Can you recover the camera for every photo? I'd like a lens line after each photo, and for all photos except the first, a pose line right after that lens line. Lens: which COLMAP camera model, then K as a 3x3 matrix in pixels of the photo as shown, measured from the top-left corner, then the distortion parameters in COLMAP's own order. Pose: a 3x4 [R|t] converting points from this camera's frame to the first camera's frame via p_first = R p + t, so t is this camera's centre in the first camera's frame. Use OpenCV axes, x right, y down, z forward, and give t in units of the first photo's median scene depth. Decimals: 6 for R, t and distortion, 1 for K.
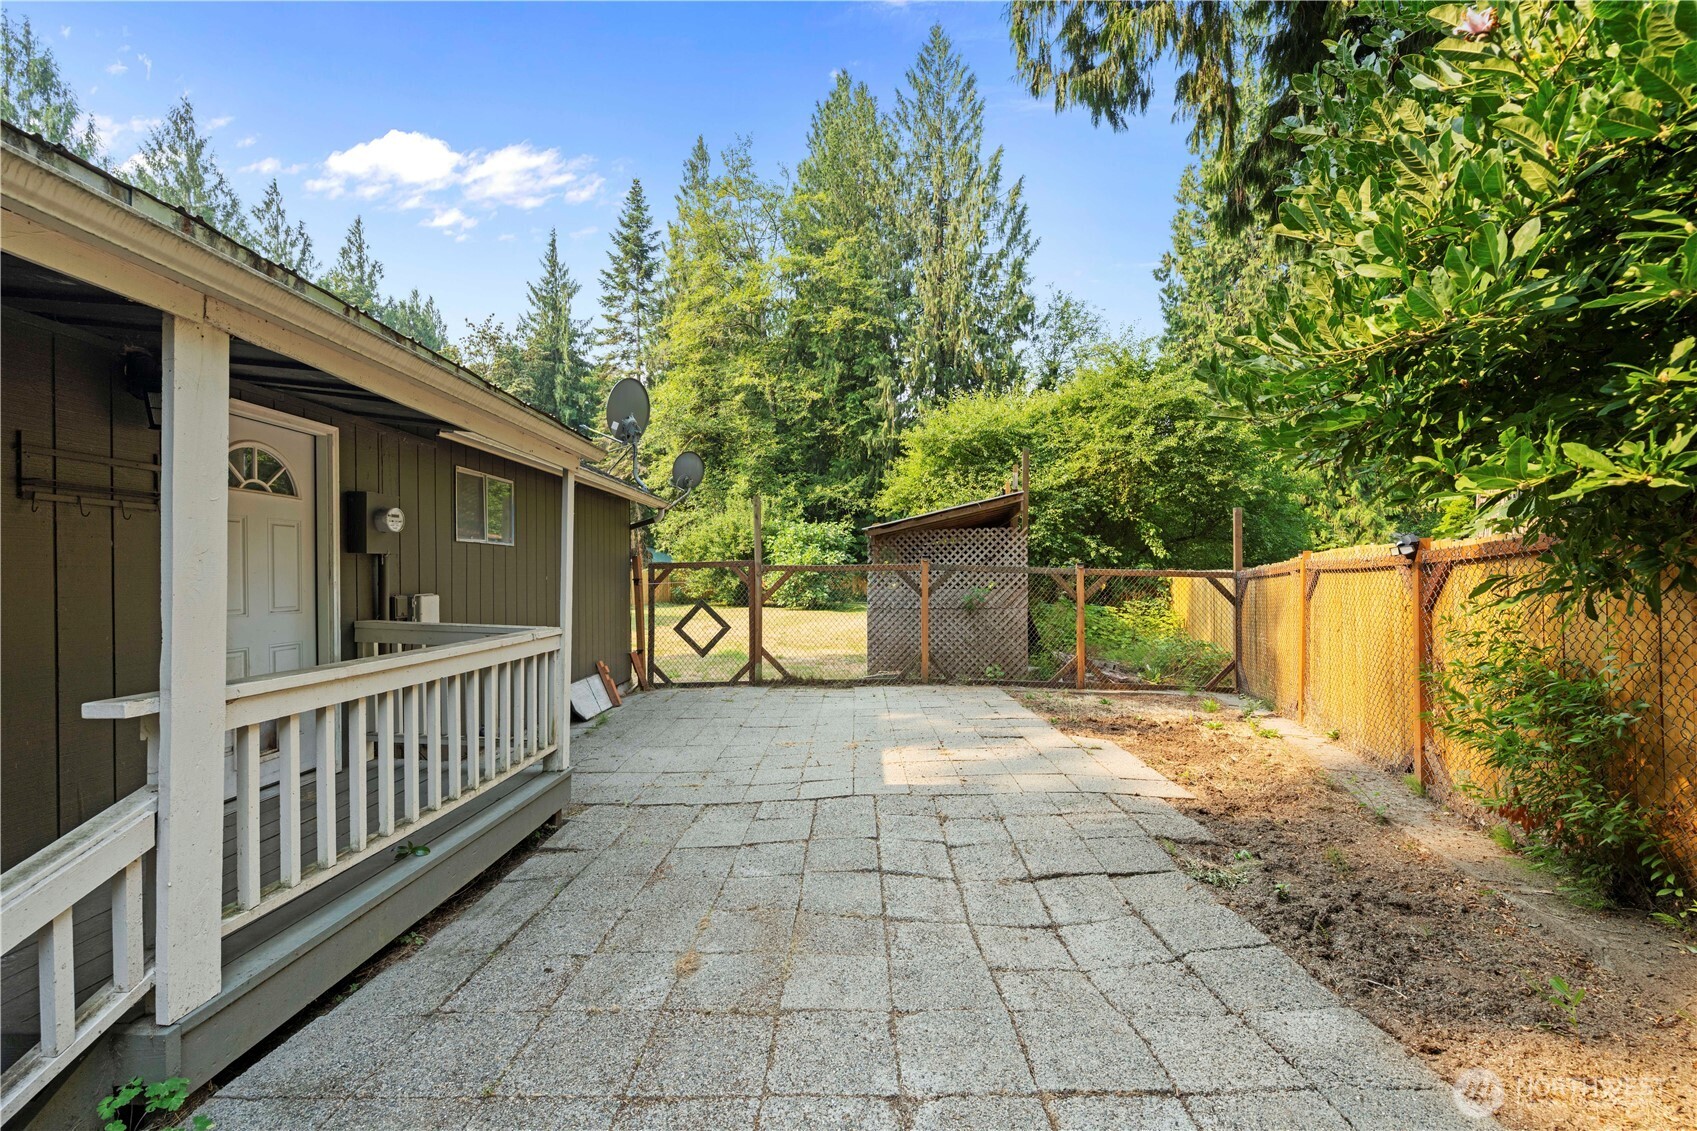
lens RADIAL K [[664.0, 0, 848.7], [0, 664.0, 579.1], [0, 0, 1]] dist [-0.002388, -0.000314]
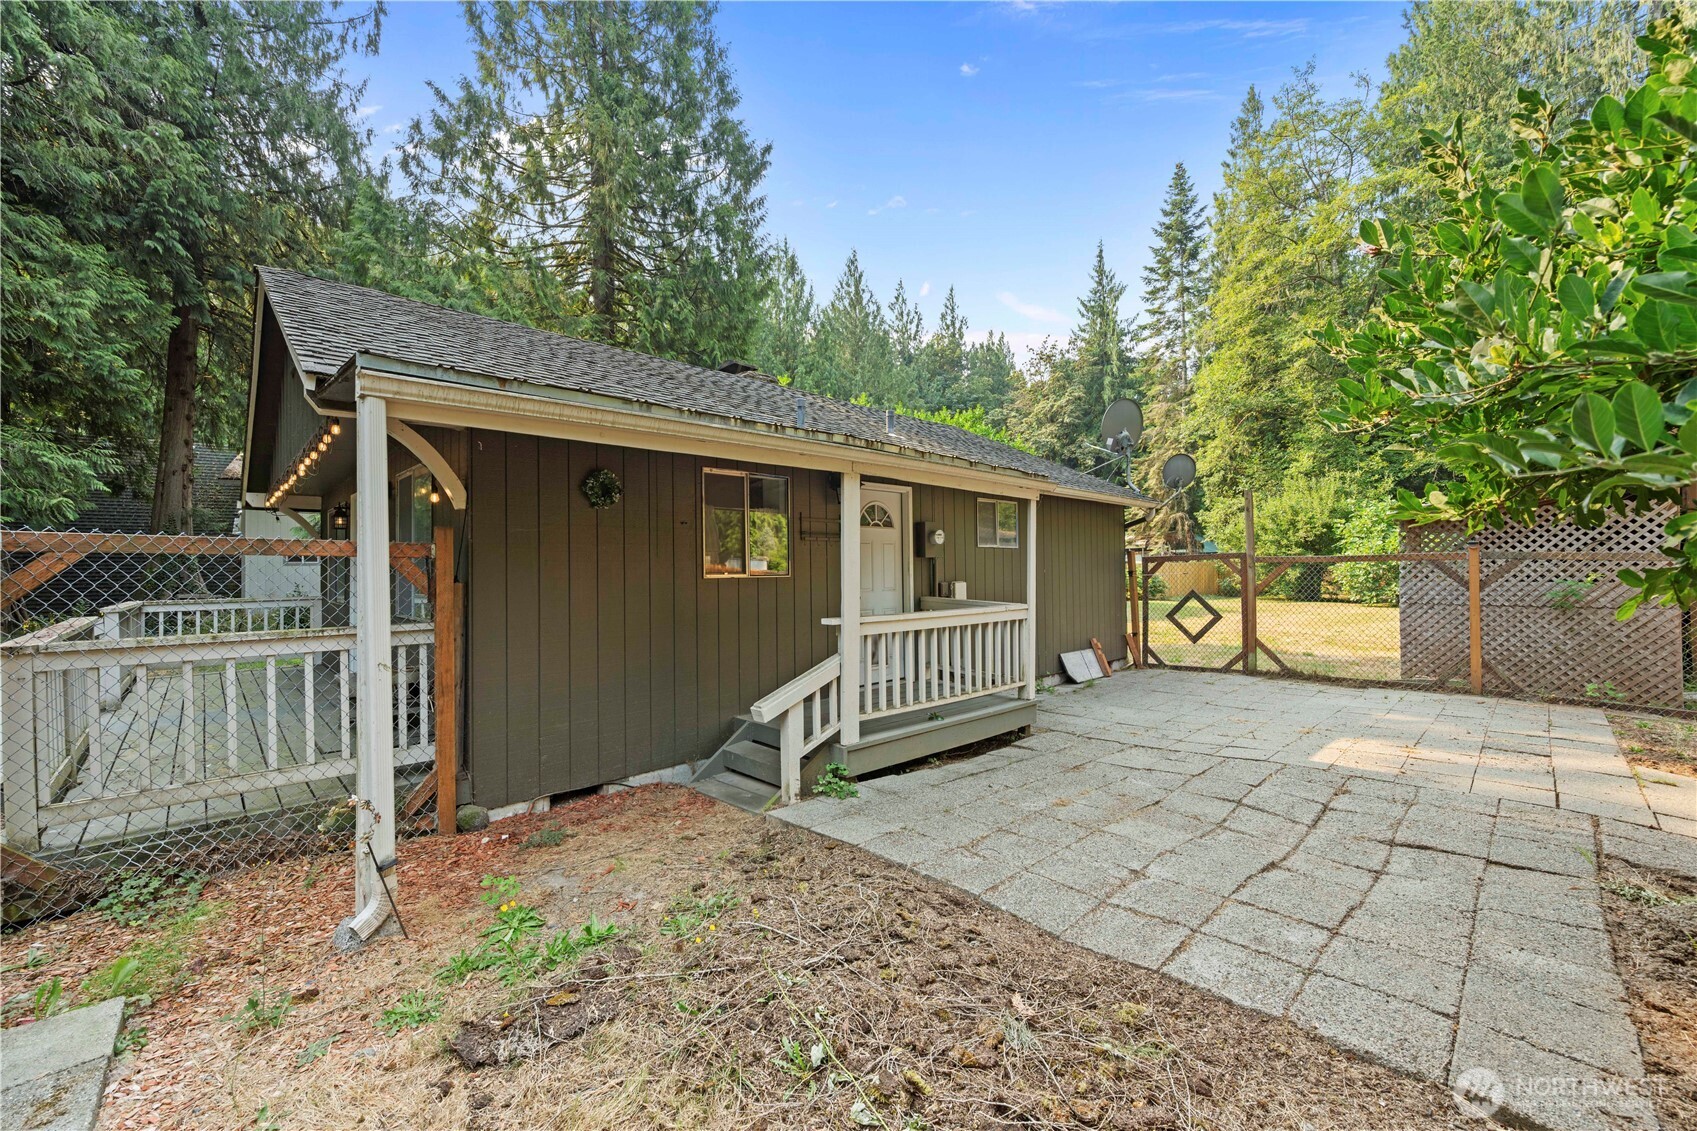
lens RADIAL K [[664.0, 0, 848.0], [0, 664.0, 560.1], [0, 0, 1]] dist [-0.002388, -0.000314]
pose [[0.697321, -0.016368, -0.716572, 0.043074], [0.004970, 0.999826, -0.018002, -0.000204], [0.716741, 0.008991, 0.697281, -0.040607]]
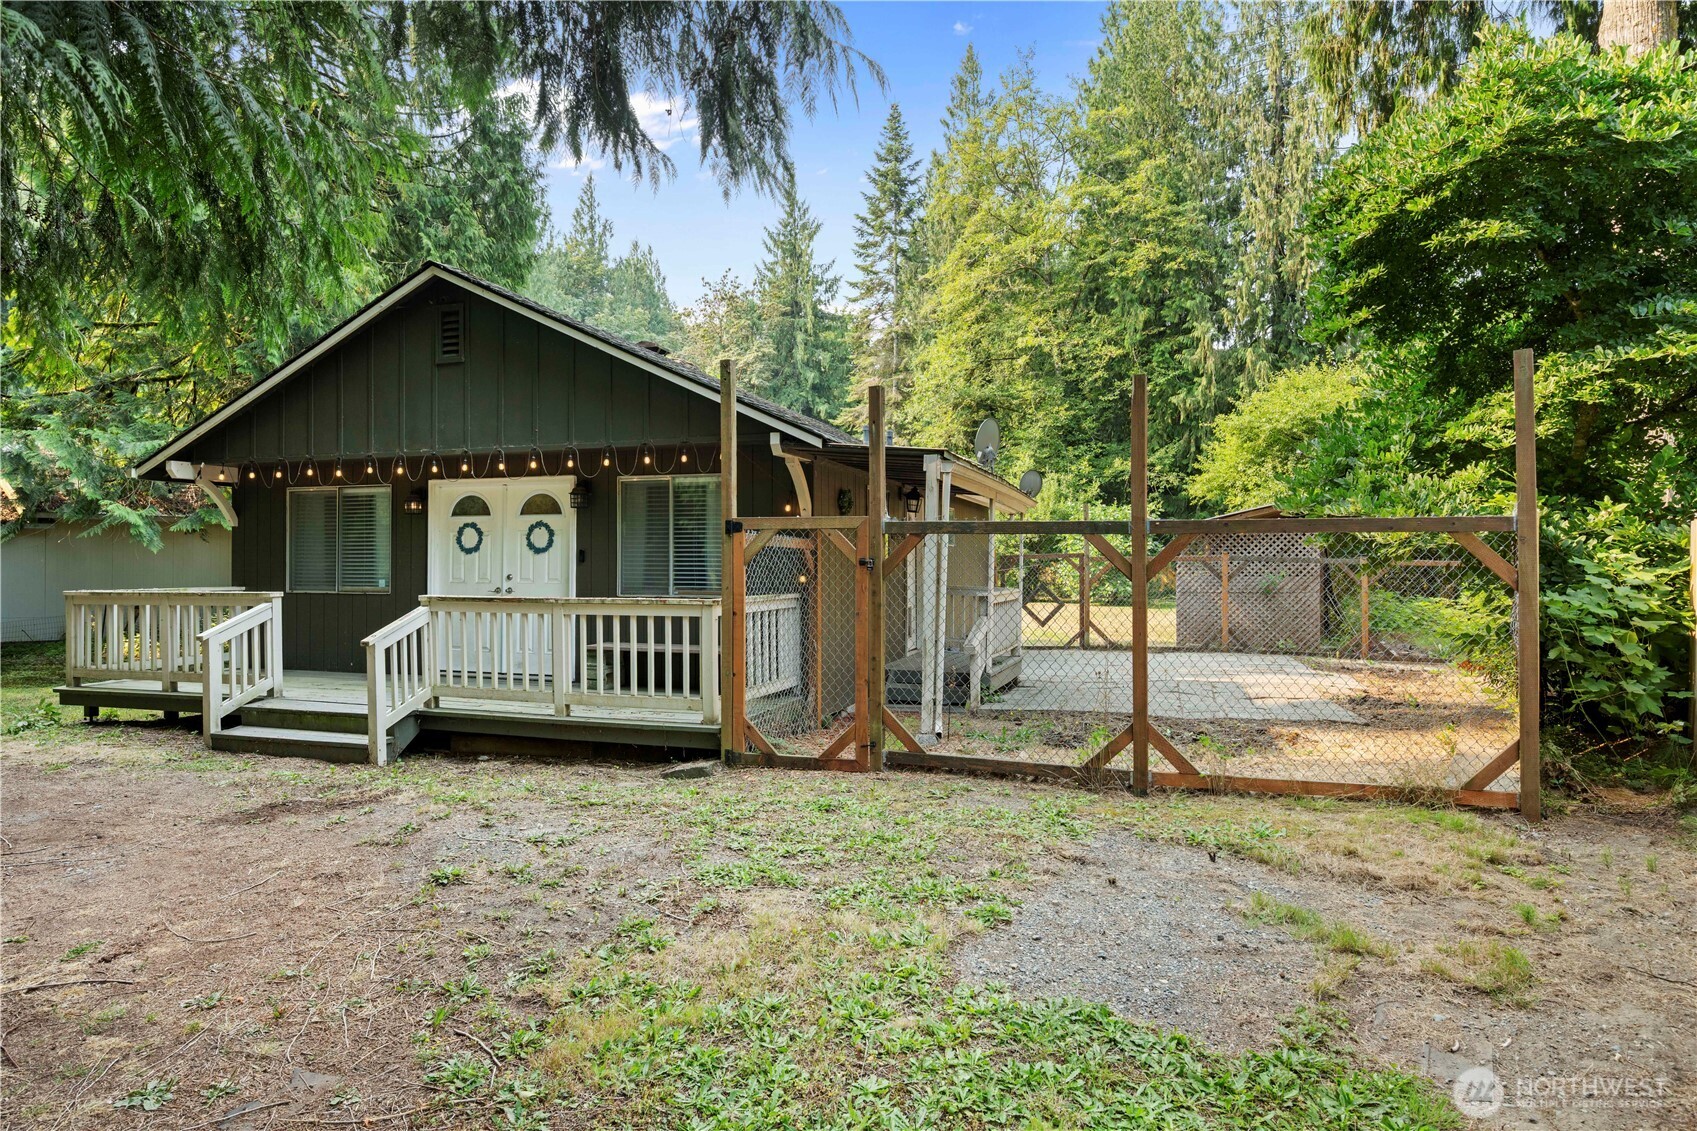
lens RADIAL K [[948.7, 0, 842.0], [0, 948.7, 561.1], [0, 0, 1]] dist [-0.002182, -0.000985]
pose [[0.950254, 0.000680, -0.311476, -0.003664], [-0.004393, 0.999927, -0.011221, 0.002752], [0.311446, 0.012031, 0.950188, -0.242039]]
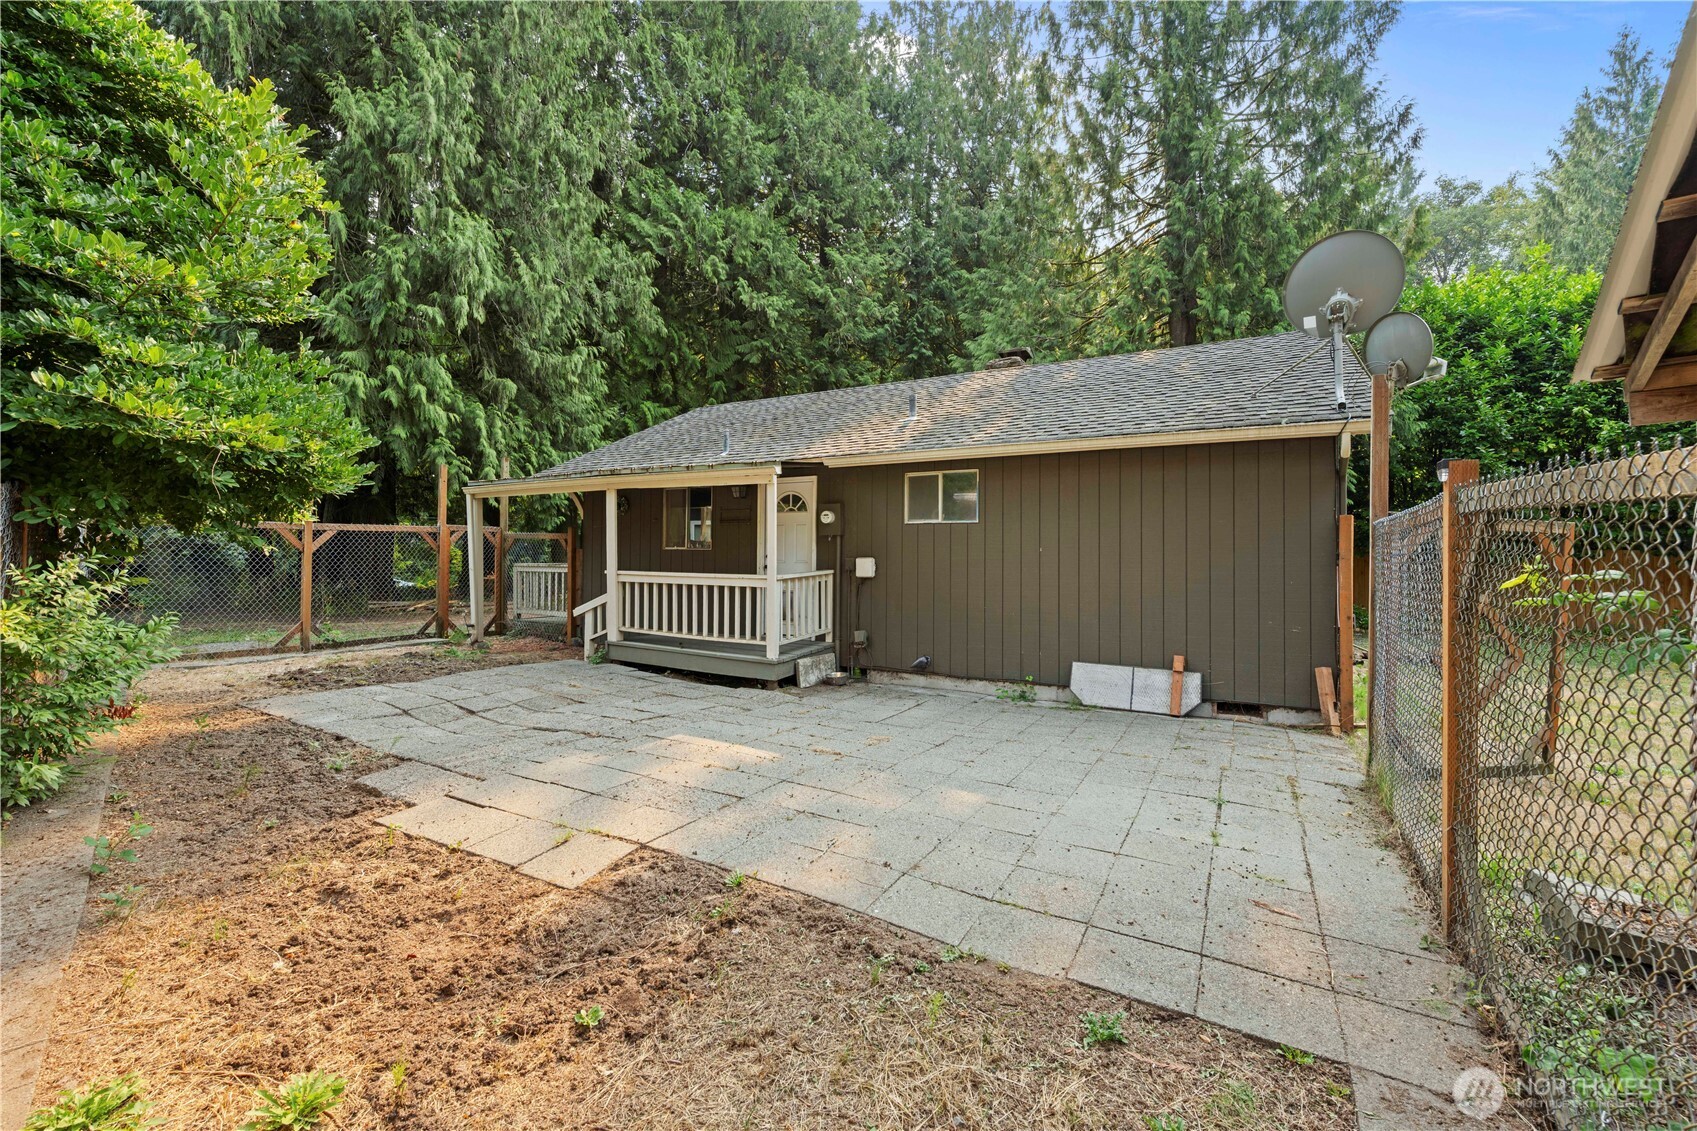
lens RADIAL K [[683.7, 0, 847.8], [0, 683.7, 555.6], [0, 0, 1]] dist [0.000596, 0.000031]
pose [[-0.482609, 0.007065, -0.875807, 0.122140], [-0.007890, 0.999892, 0.012414, -0.000301], [0.875800, 0.012902, -0.482501, 0.244520]]
